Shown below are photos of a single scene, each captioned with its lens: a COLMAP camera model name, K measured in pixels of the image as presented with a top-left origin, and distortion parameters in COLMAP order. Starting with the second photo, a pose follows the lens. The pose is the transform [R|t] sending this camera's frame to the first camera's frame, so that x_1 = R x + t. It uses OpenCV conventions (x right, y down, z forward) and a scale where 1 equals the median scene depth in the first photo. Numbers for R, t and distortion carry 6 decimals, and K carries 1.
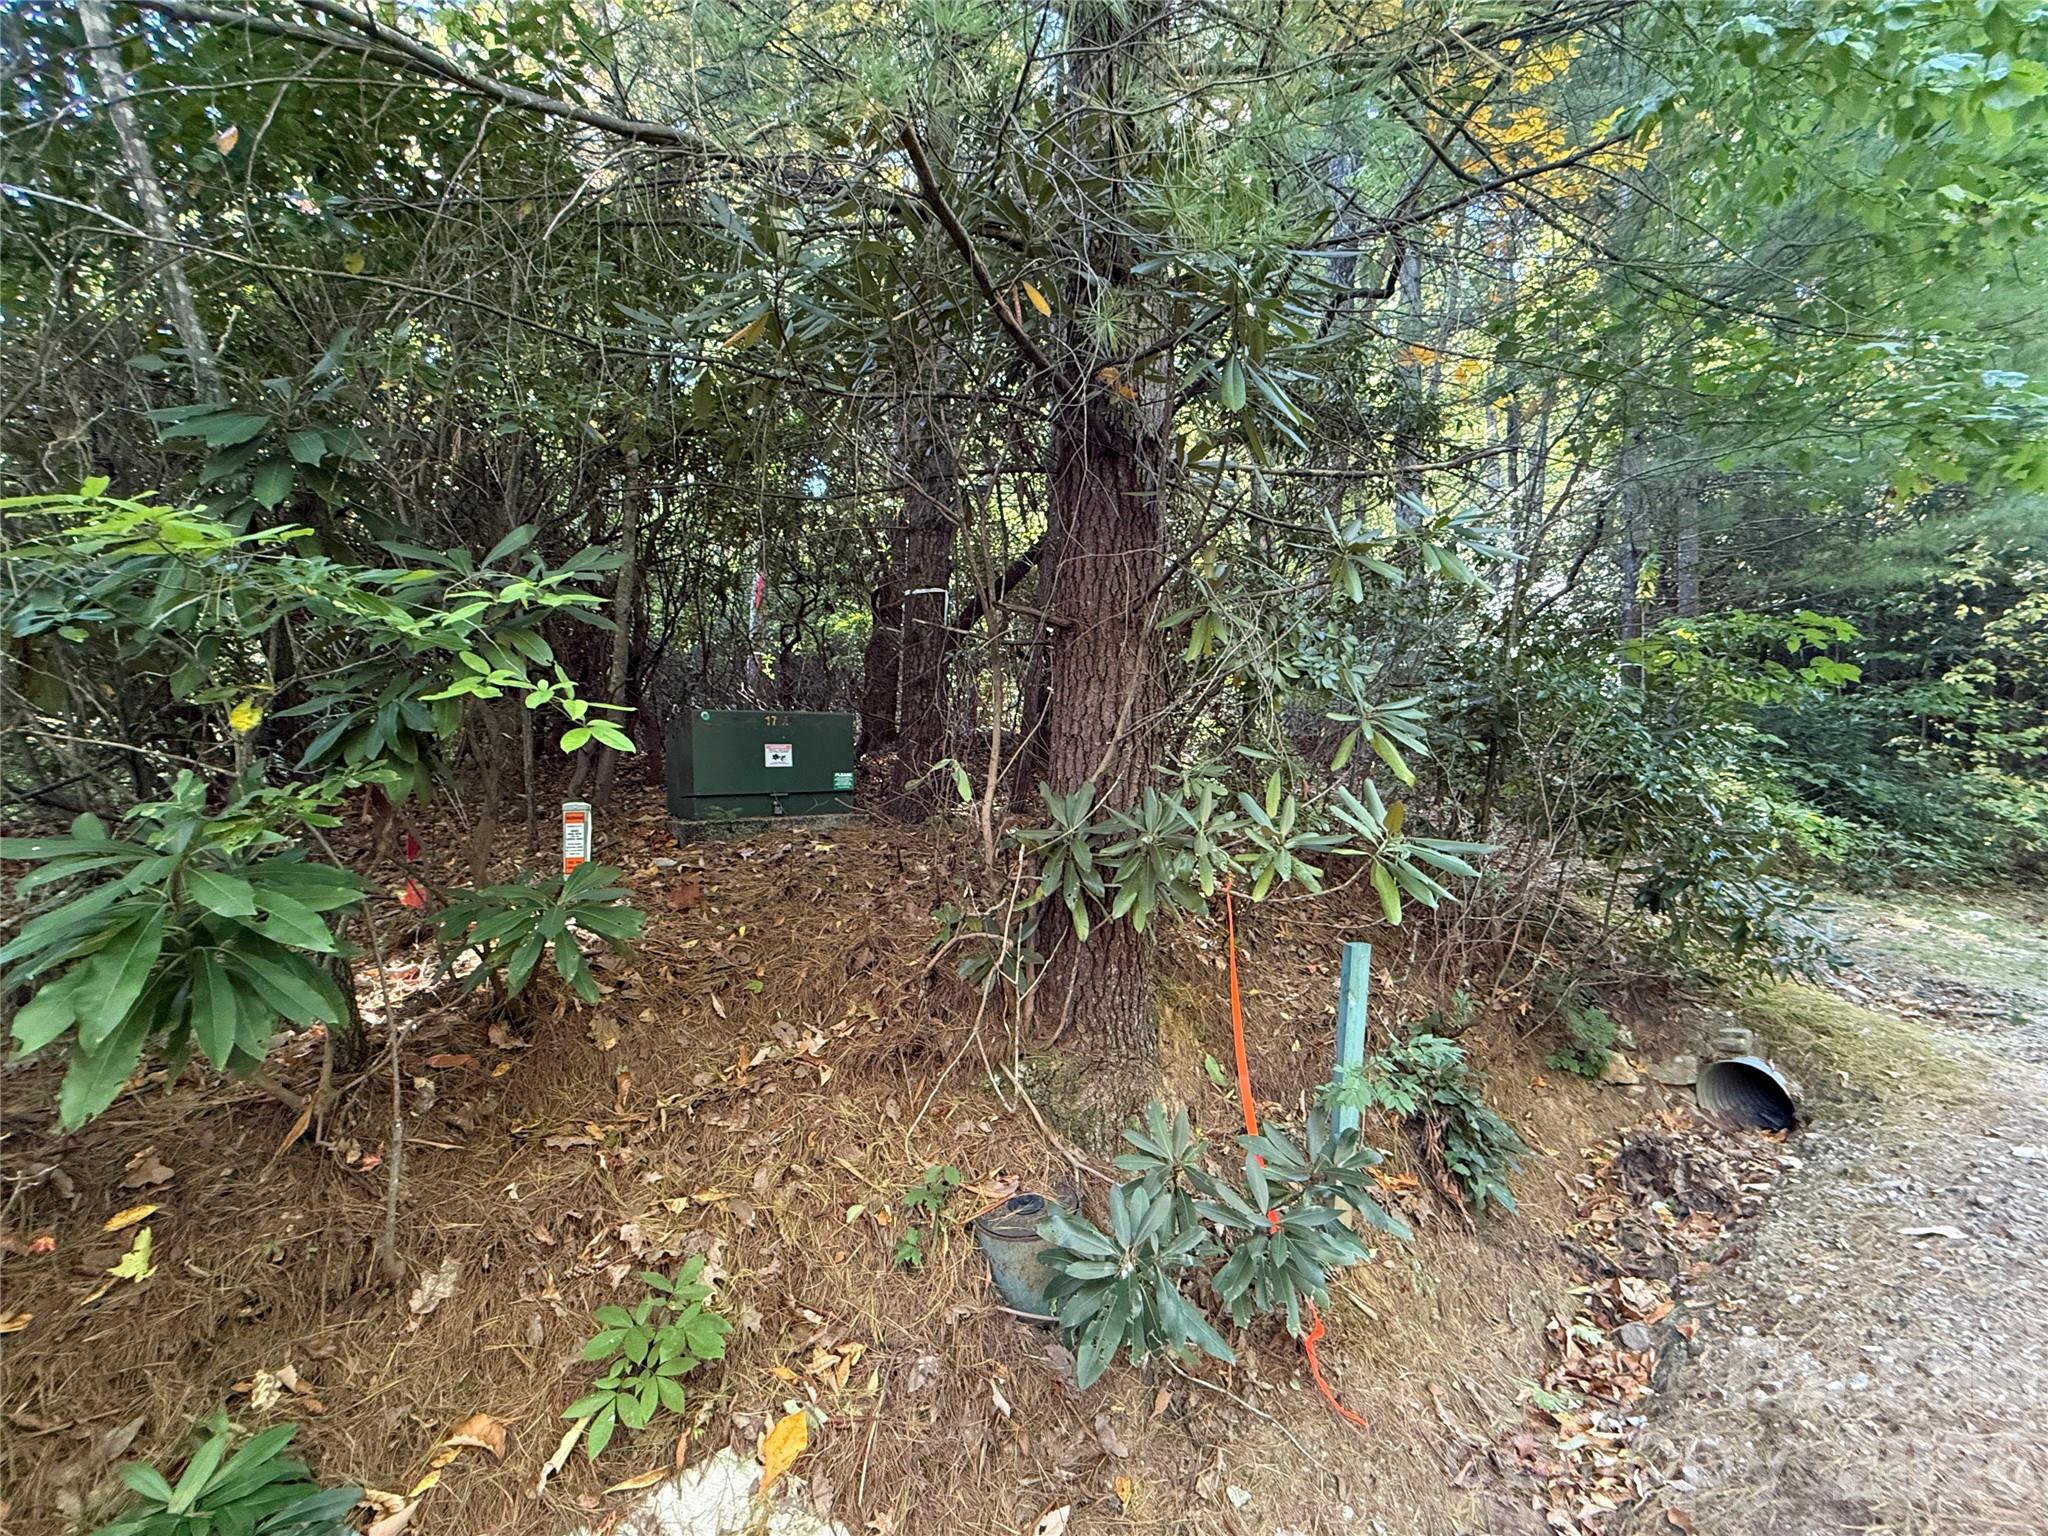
lens RADIAL K [[812.3, 0, 1025.3], [0, 812.3, 774.6], [0, 0, 1]] dist [0.001104, -0.000143]
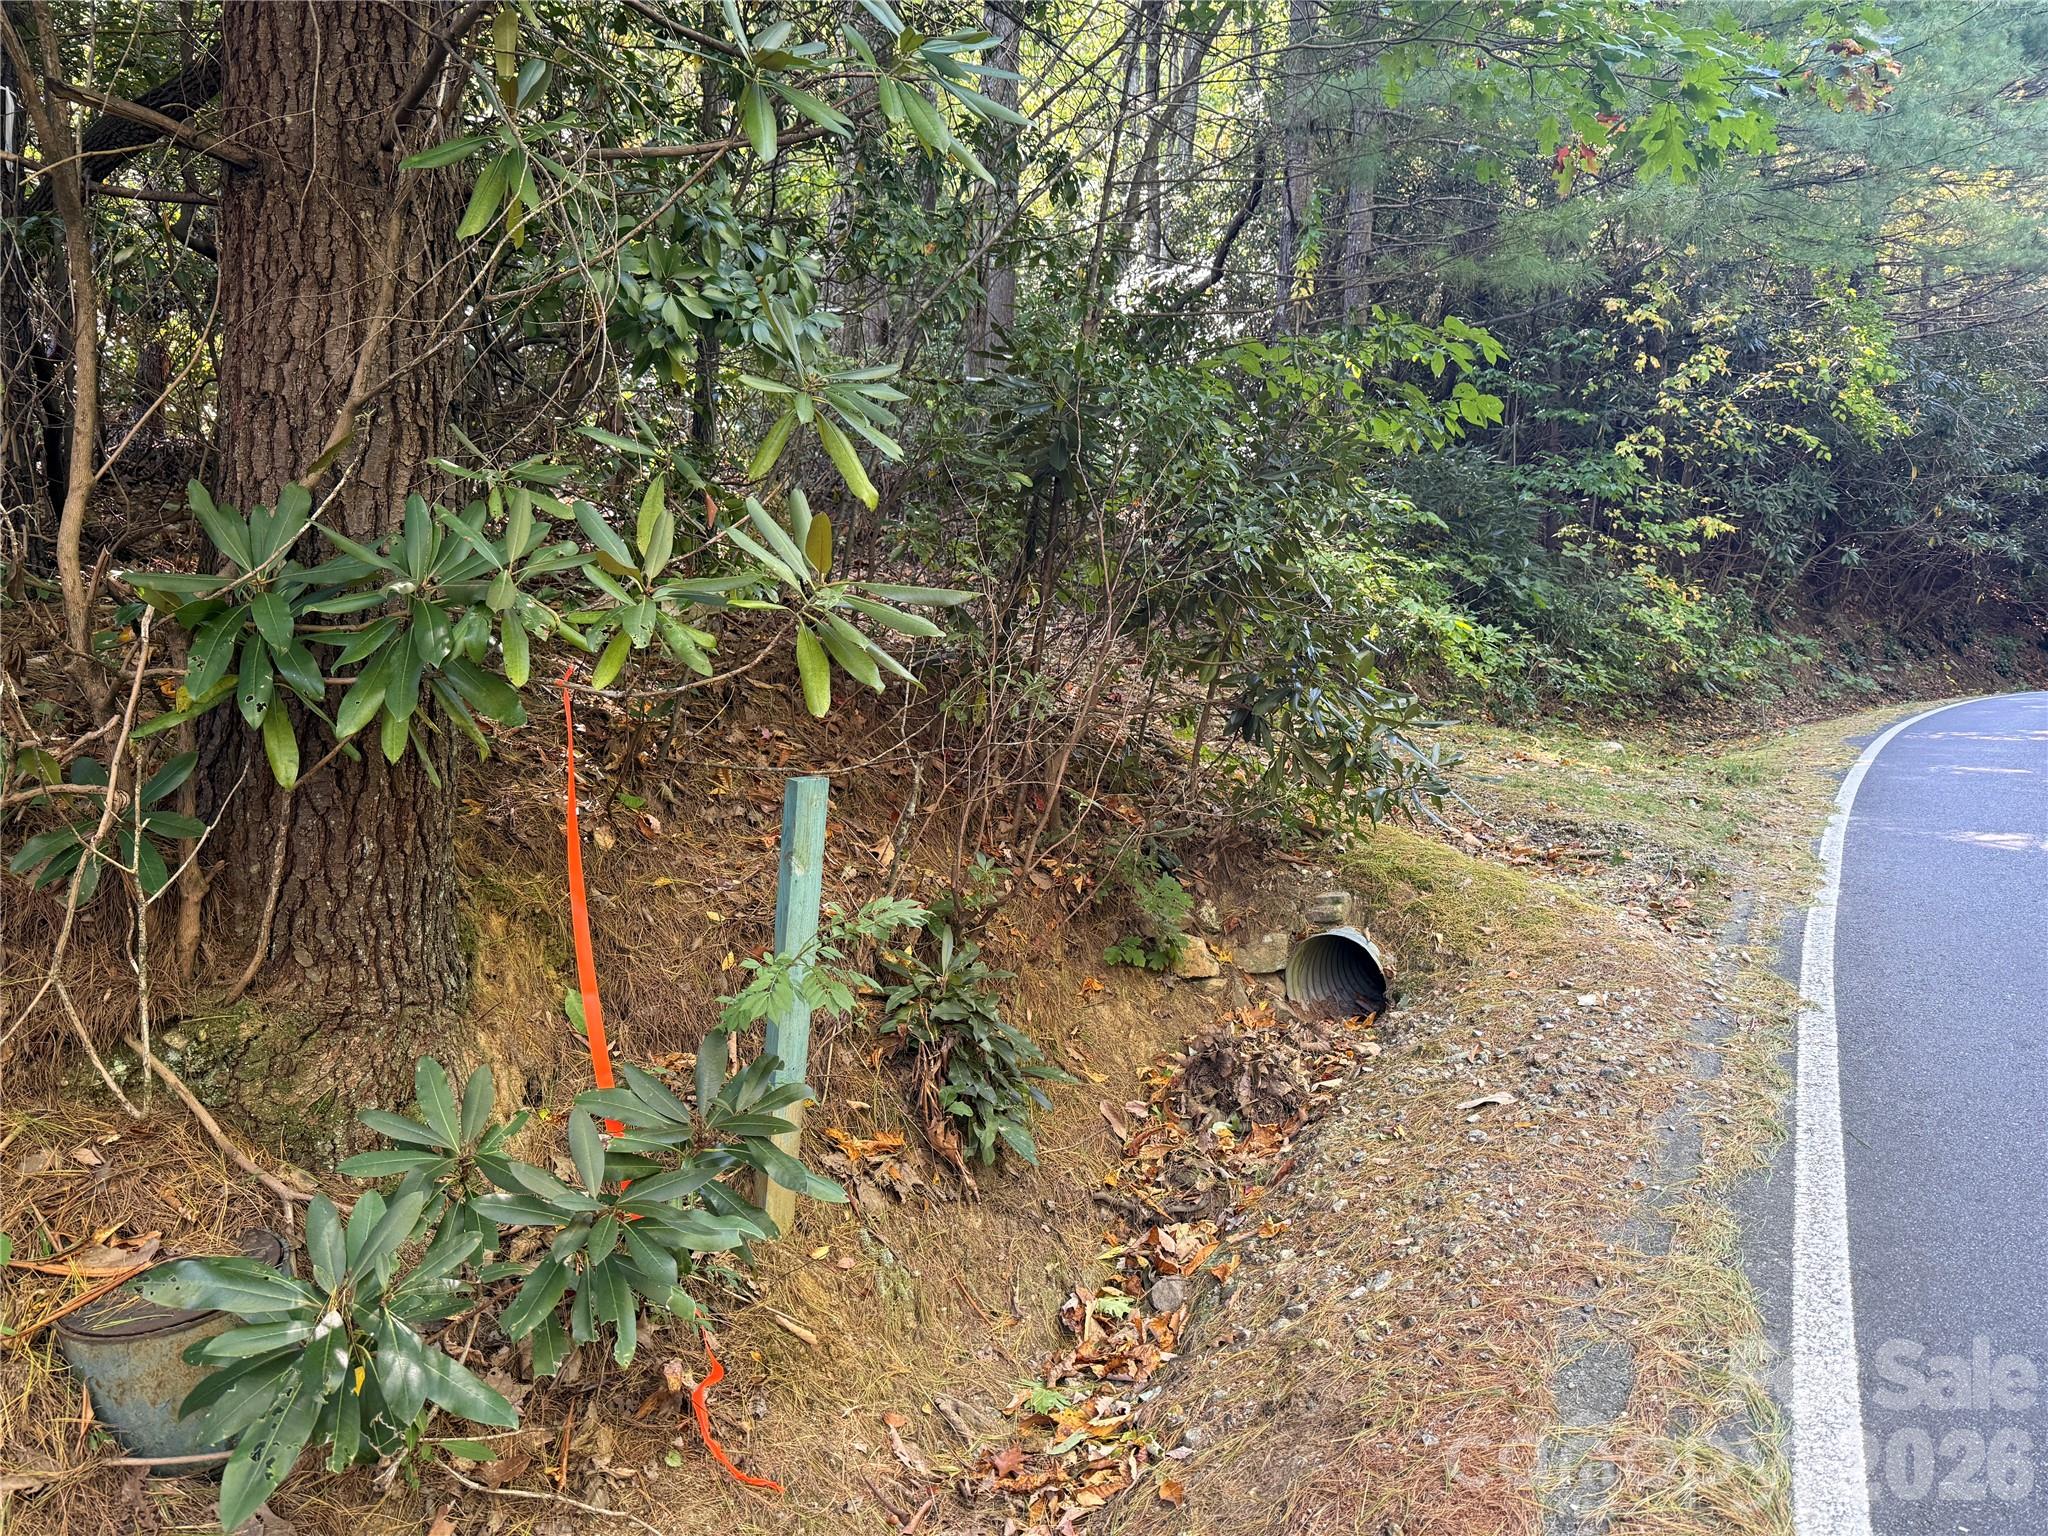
lens RADIAL K [[1429.7, 0, 1023.1], [0, 1429.7, 766.0], [0, 0, 1]] dist [0.057028, -0.065409]
pose [[0.898698, -0.035758, 0.437107, 0.081104], [-0.025061, 0.990855, 0.132582, 0.050225], [-0.437851, -0.130105, 0.889584, -0.030240]]
